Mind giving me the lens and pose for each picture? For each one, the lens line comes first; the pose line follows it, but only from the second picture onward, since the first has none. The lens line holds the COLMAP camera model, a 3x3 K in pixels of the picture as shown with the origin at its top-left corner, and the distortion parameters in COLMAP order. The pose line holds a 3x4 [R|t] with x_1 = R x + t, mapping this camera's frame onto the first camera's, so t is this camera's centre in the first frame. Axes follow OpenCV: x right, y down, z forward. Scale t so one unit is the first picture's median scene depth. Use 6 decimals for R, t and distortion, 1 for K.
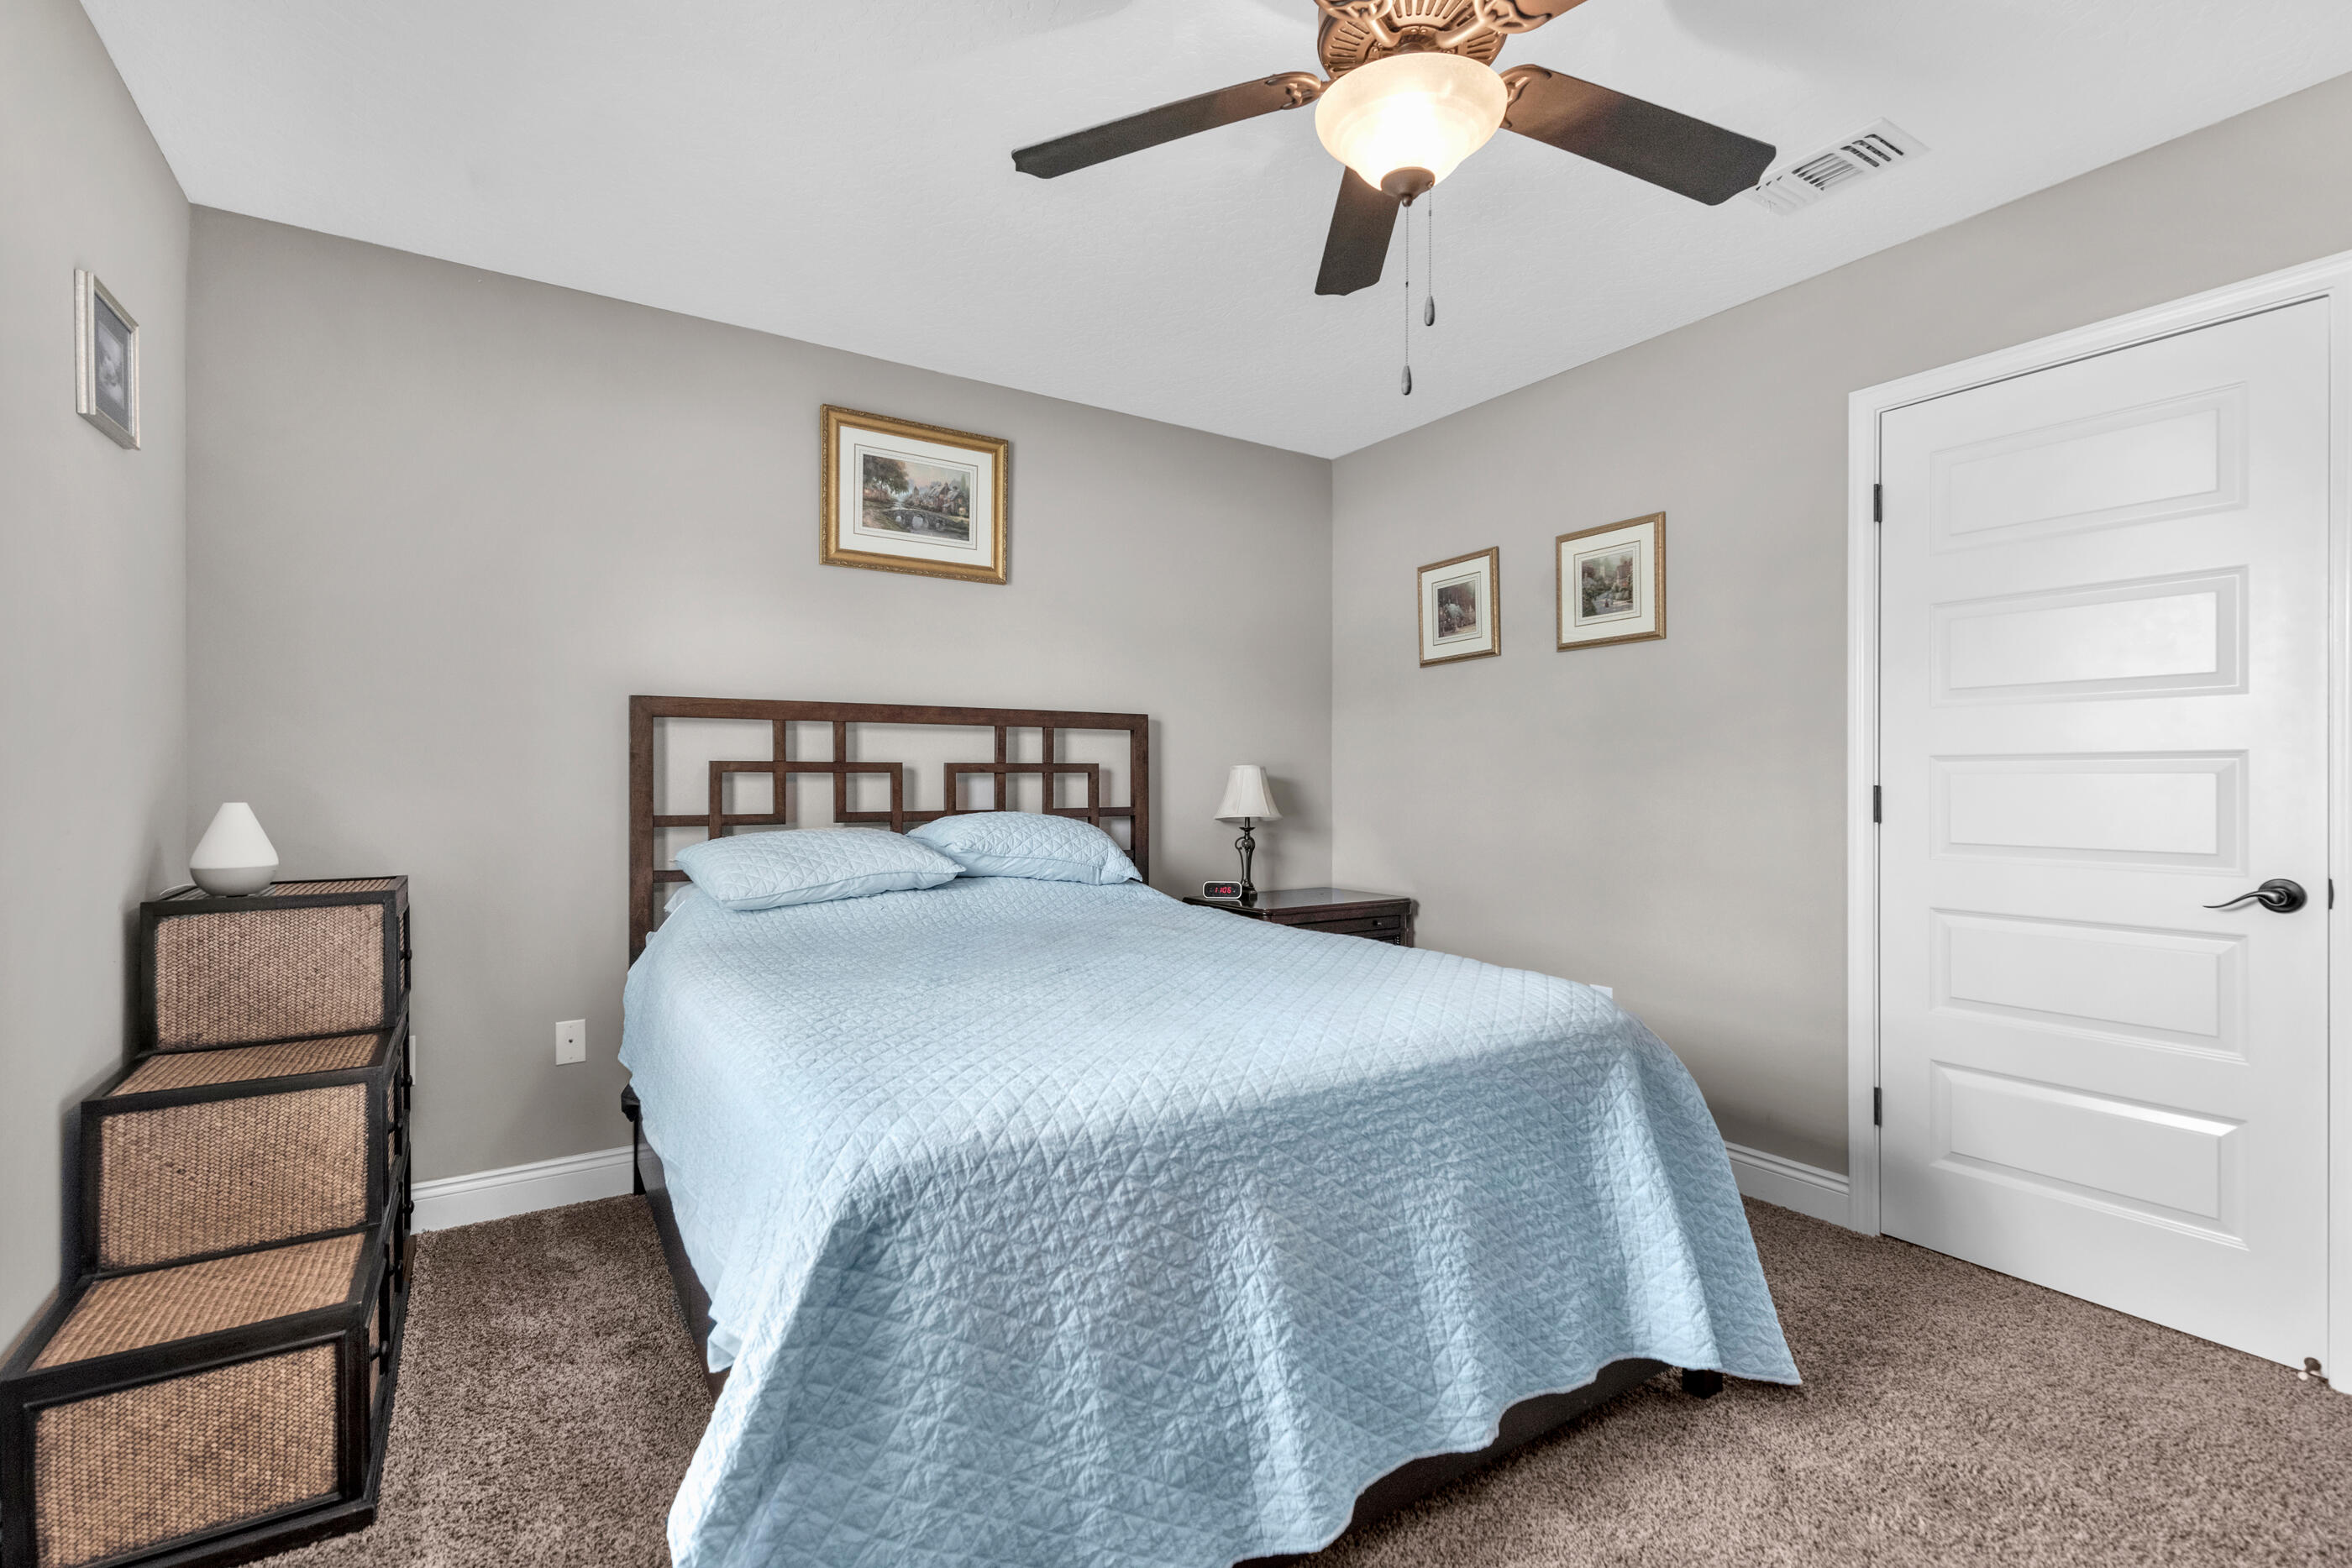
lens RADIAL K [[1059.2, 0, 1182.2], [0, 1059.2, 763.2], [0, 0, 1]] dist [0.001944, -0.000078]
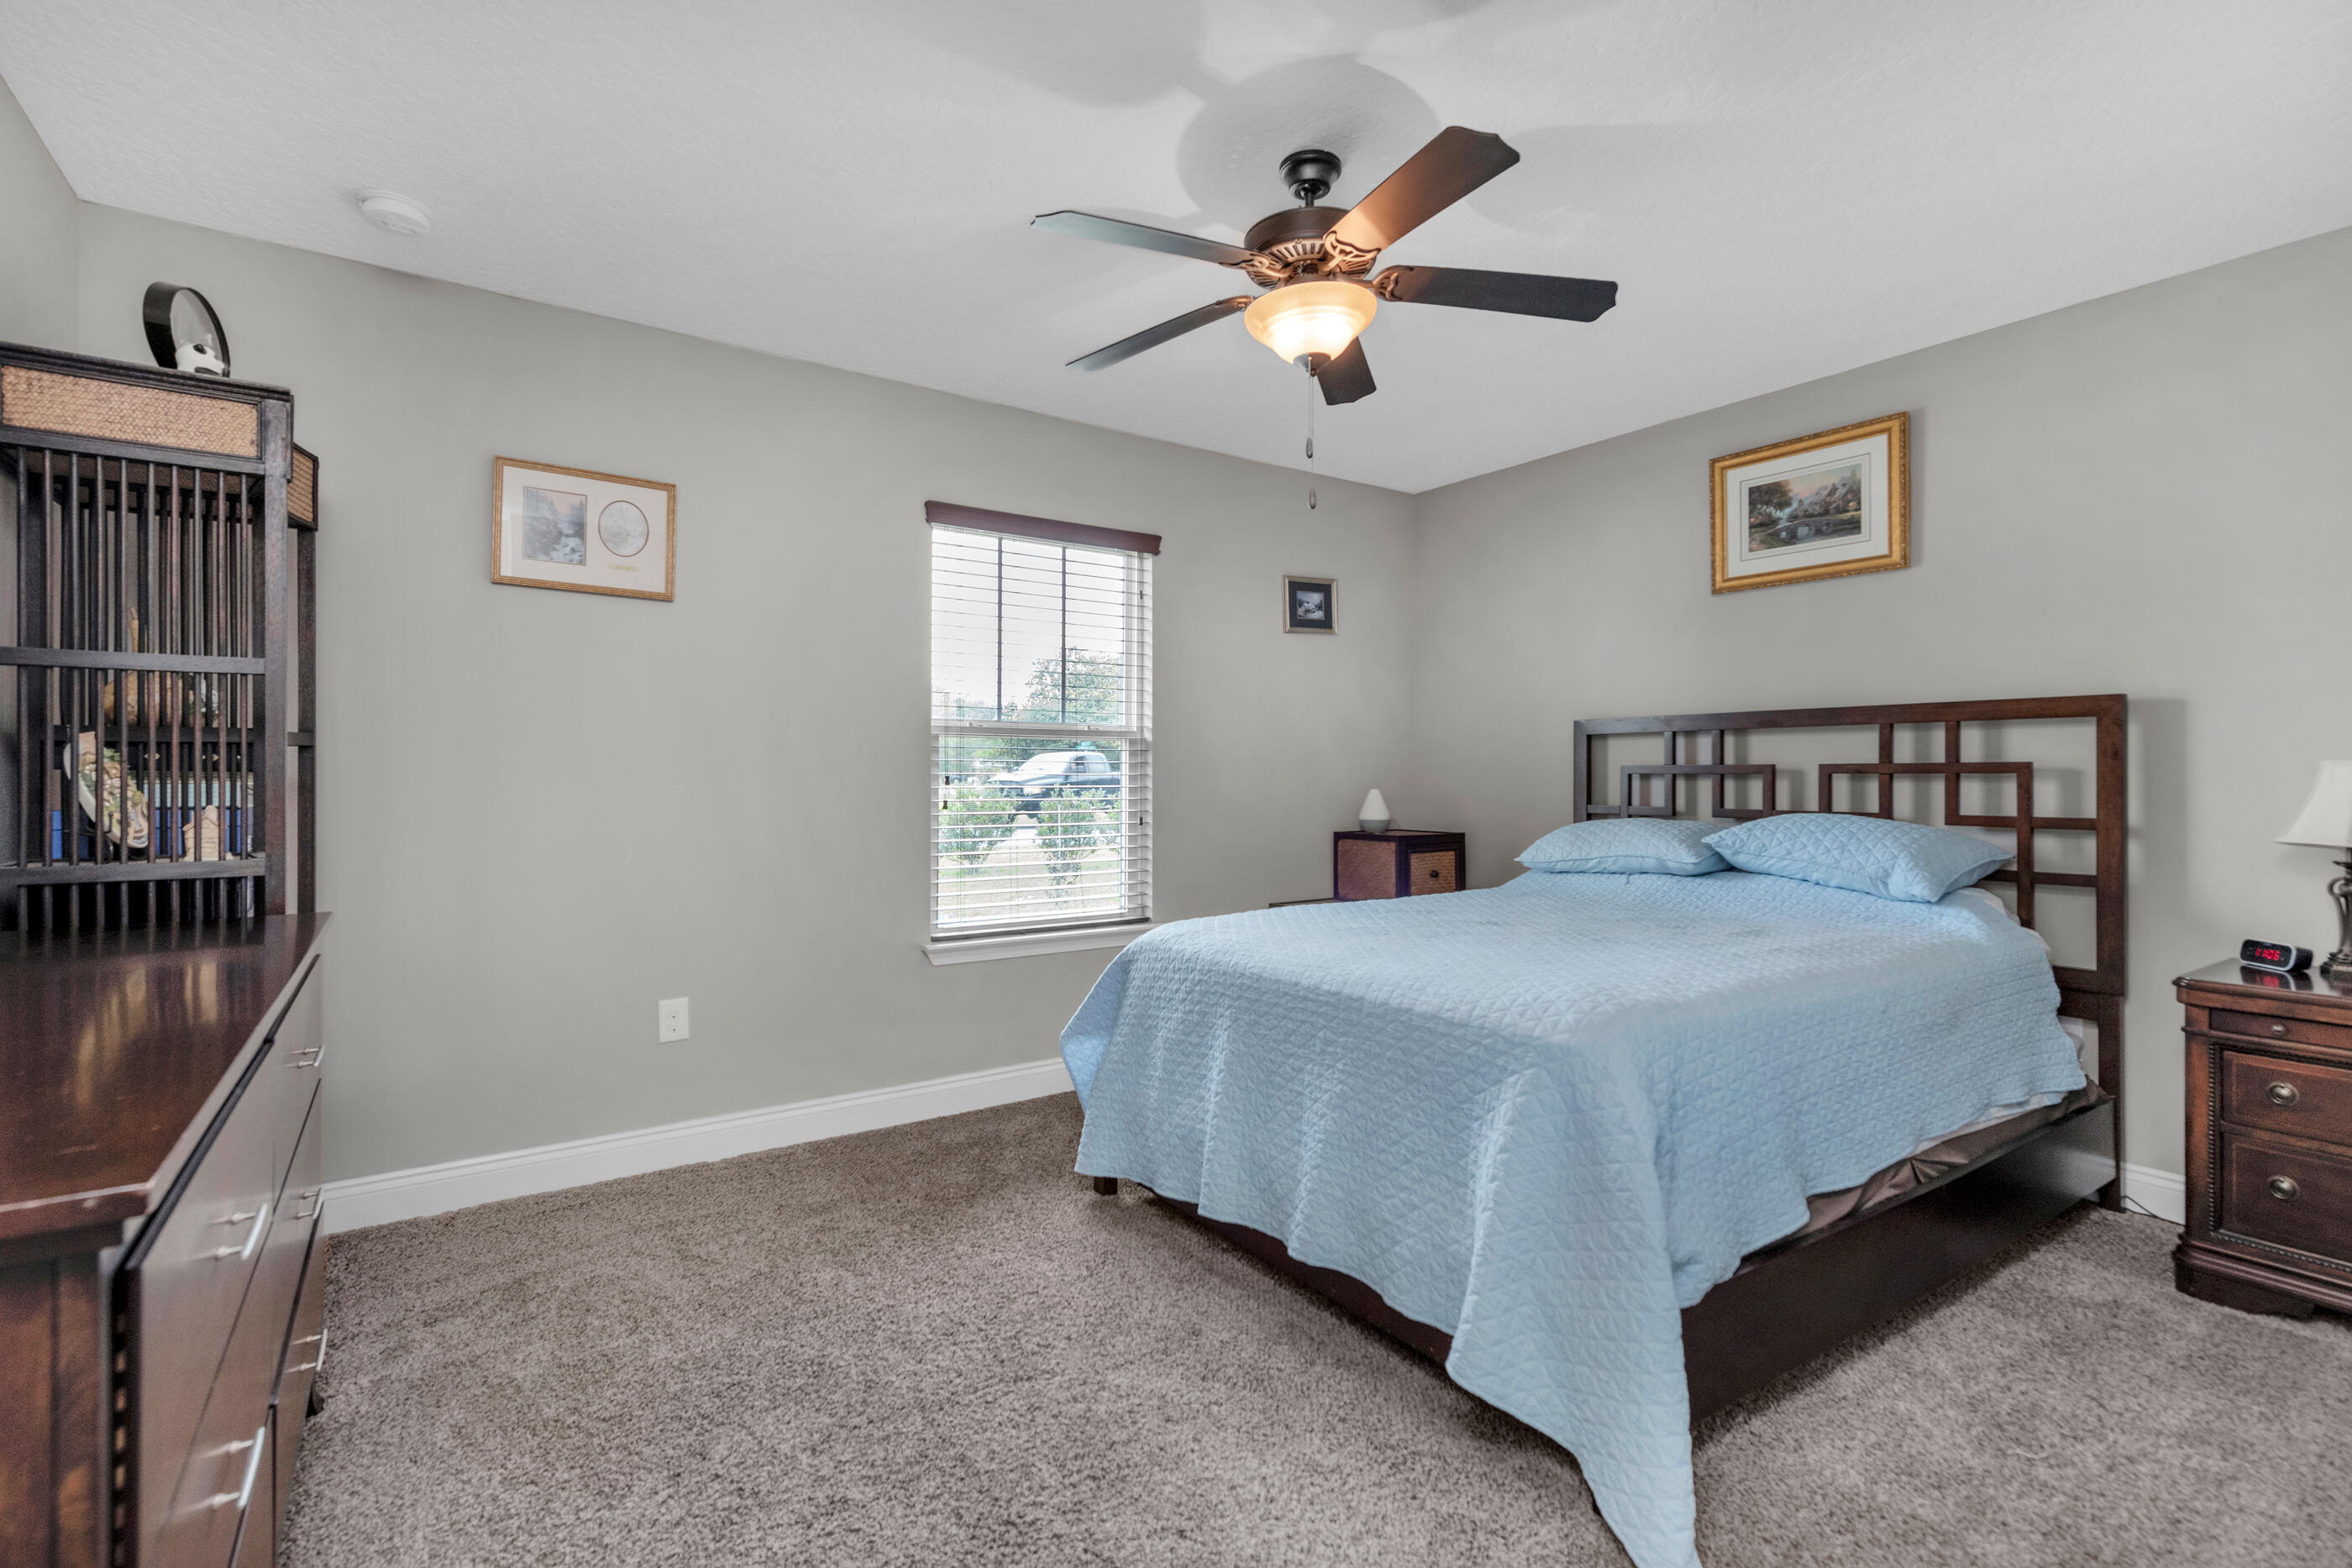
lens RADIAL K [[975.3, 0, 1185.3], [0, 975.3, 772.5], [0, 0, 1]] dist [0.012870, -0.000399]
pose [[0.067023, -0.003027, -0.997747, 0.676760], [0.010359, 0.999944, -0.002337, 0.003138], [0.997698, -0.010179, 0.067051, 0.336651]]
